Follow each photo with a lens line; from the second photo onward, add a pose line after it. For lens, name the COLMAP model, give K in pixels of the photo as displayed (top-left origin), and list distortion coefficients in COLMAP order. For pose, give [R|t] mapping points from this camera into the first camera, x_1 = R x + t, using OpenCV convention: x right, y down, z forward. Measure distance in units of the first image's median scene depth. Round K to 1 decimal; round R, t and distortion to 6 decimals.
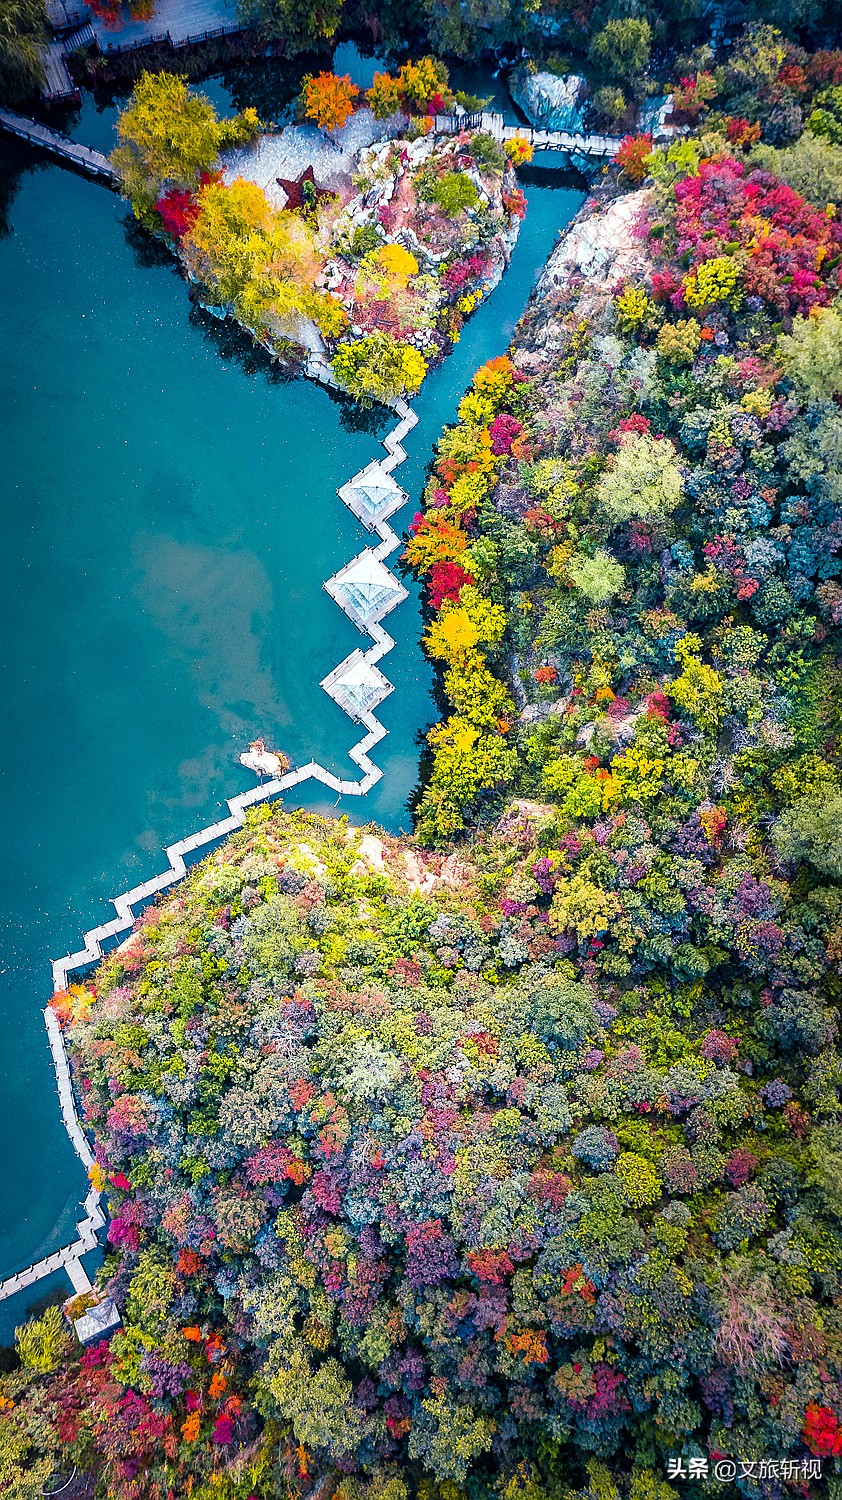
lens RADIAL K [[1188.9, 0, 414.0], [0, 1188.9, 747.8], [0, 0, 1]] dist [-0.006777, -0.000642]
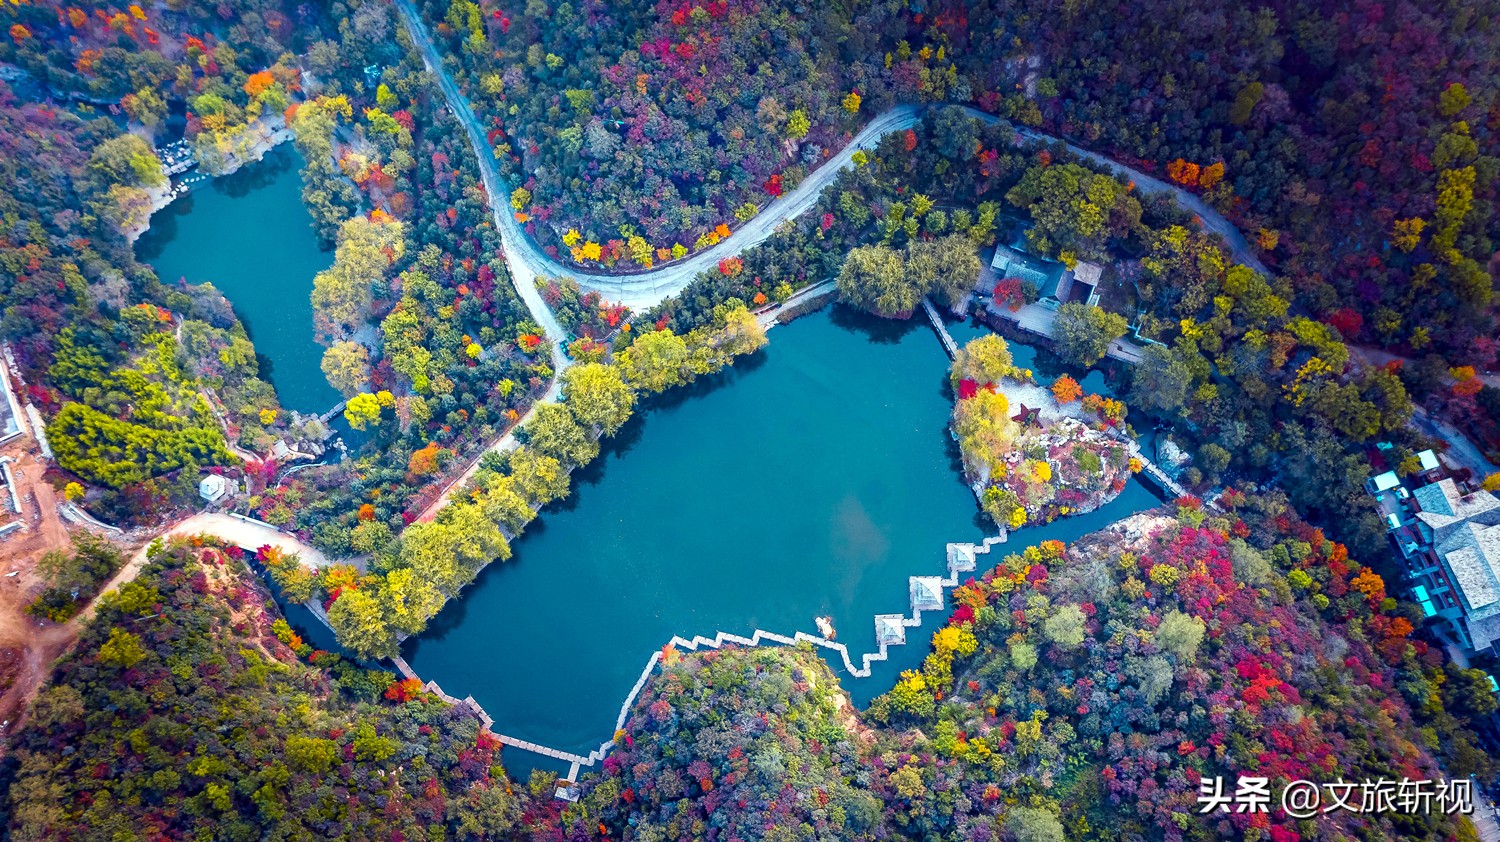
lens RADIAL K [[1188.9, 0, 750.9], [0, 1188.9, 420.8], [0, 0, 1]] dist [-0.006777, -0.000642]
pose [[0.745595, 0.576410, -0.334424, 0.229669], [-0.652372, 0.733760, -0.189756, 0.208444], [0.136009, 0.359650, 0.923122, -0.879601]]
